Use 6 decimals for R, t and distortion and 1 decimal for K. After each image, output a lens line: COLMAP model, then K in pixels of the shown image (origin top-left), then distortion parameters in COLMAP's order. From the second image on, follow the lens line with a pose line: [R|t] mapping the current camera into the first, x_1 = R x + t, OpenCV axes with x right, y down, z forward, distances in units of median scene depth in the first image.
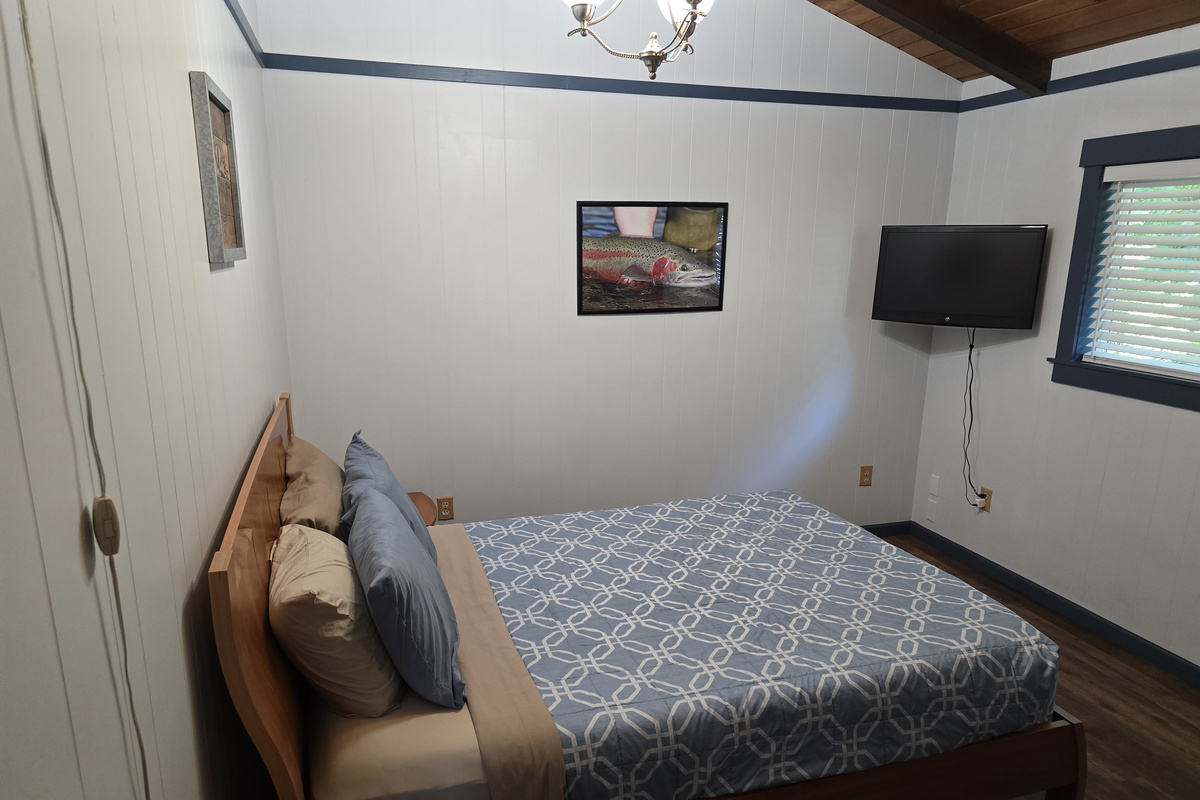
lens RADIAL K [[795.0, 0, 595.3], [0, 795.0, 437.5], [0, 0, 1]] dist [0.054720, -0.047134]
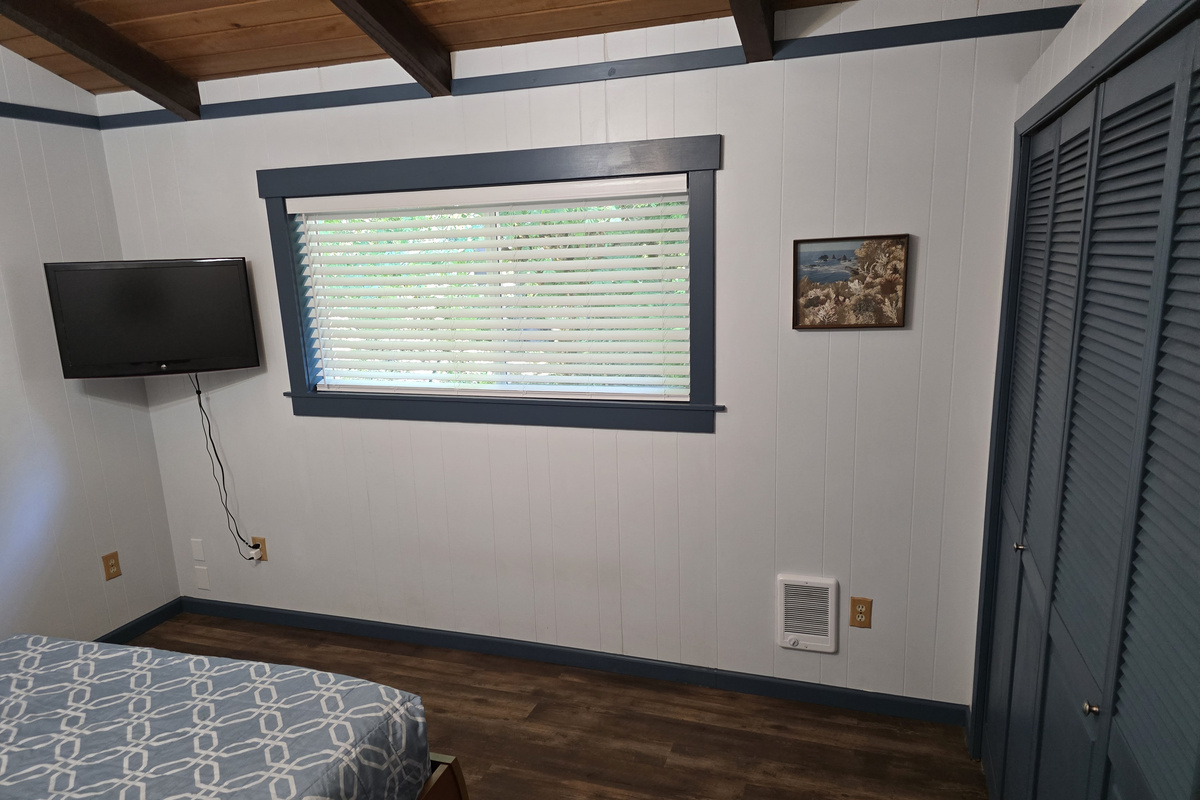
lens RADIAL K [[795.0, 0, 595.3], [0, 795.0, 437.5], [0, 0, 1]] dist [0.054720, -0.047134]
pose [[0.575539, -0.219487, 0.787770, 0.006641], [0.239111, 0.966377, 0.094557, -0.059207], [-0.782037, 0.133943, 0.608669, 0.154100]]
